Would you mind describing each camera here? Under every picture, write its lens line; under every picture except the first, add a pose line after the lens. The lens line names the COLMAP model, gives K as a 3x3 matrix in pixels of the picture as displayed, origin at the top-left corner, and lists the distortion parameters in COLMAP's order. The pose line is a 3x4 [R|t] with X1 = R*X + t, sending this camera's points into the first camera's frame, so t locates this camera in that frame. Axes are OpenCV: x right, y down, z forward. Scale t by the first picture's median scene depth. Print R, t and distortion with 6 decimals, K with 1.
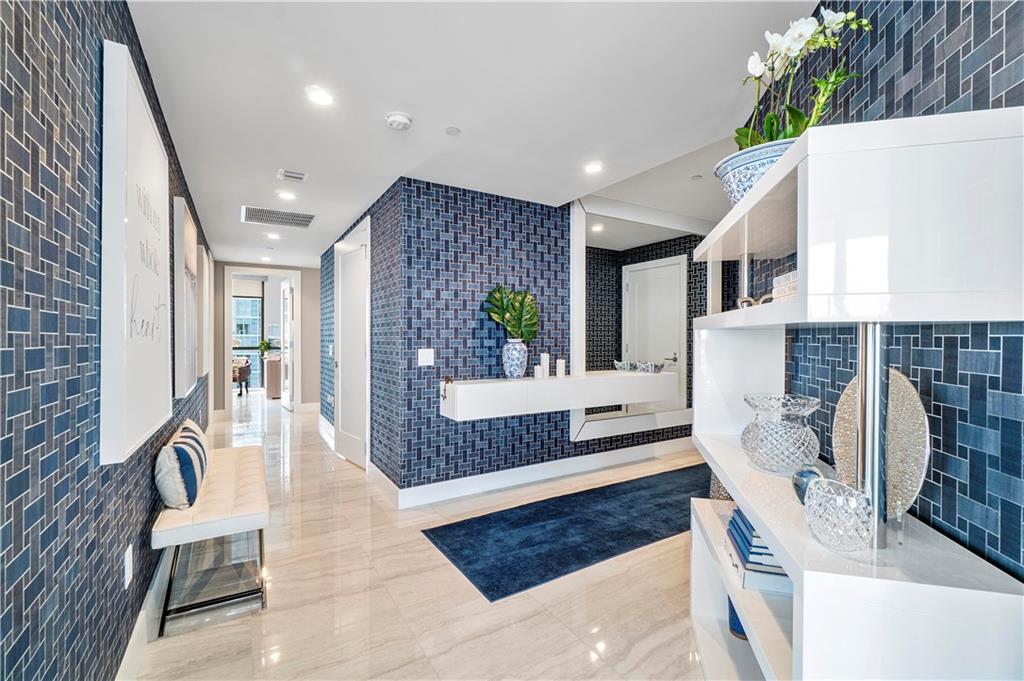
lens RADIAL K [[445.5, 0, 512.4], [0, 445.5, 341.6], [0, 0, 1]] dist [-0.000709, 0.001349]
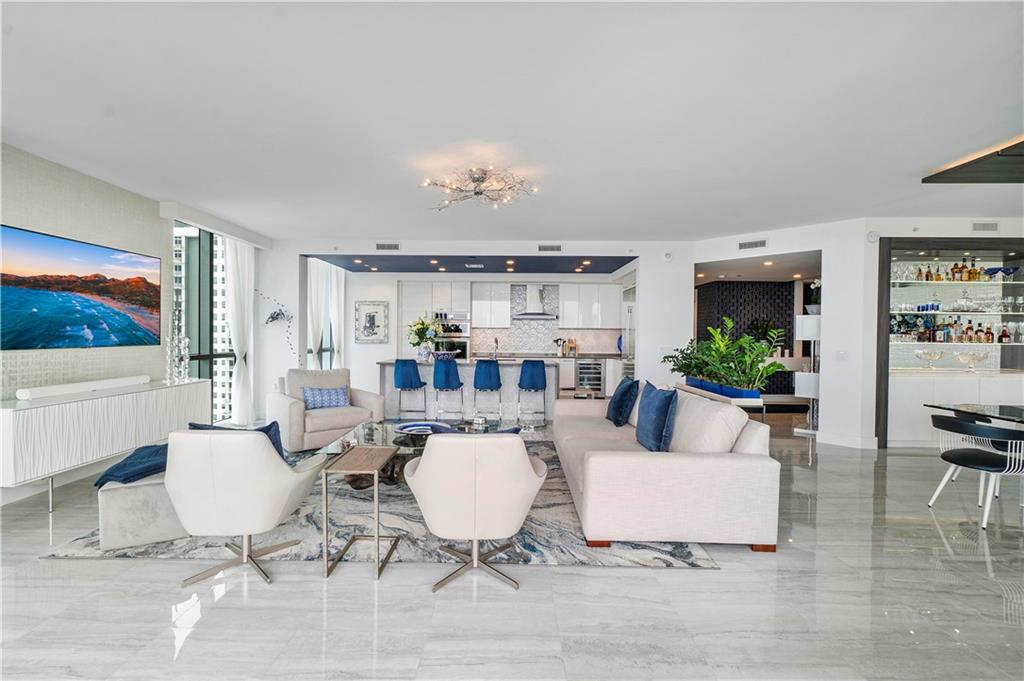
lens RADIAL K [[445.5, 0, 503.4], [0, 445.5, 339.6], [0, 0, 1]] dist [-0.000709, 0.001349]
pose [[0.843384, 0.016411, -0.537061, 0.114743], [-0.012176, 0.999861, 0.011432, -0.020077], [0.537174, -0.003102, 0.843466, -1.815882]]
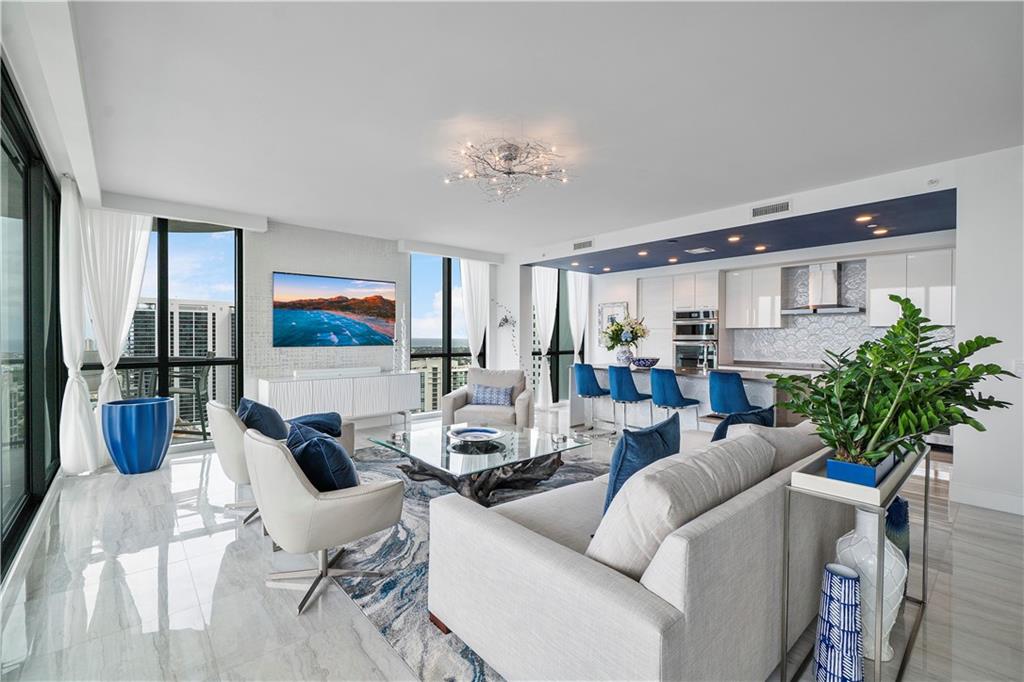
lens RADIAL K [[445.5, 0, 504.5], [0, 445.5, 339.3], [0, 0, 1]] dist [-0.000709, 0.001349]
pose [[0.169741, 0.008588, -0.985451, 0.398449], [-0.006470, 0.999950, 0.007600, -0.017324], [0.985467, 0.005086, 0.169788, -1.114074]]
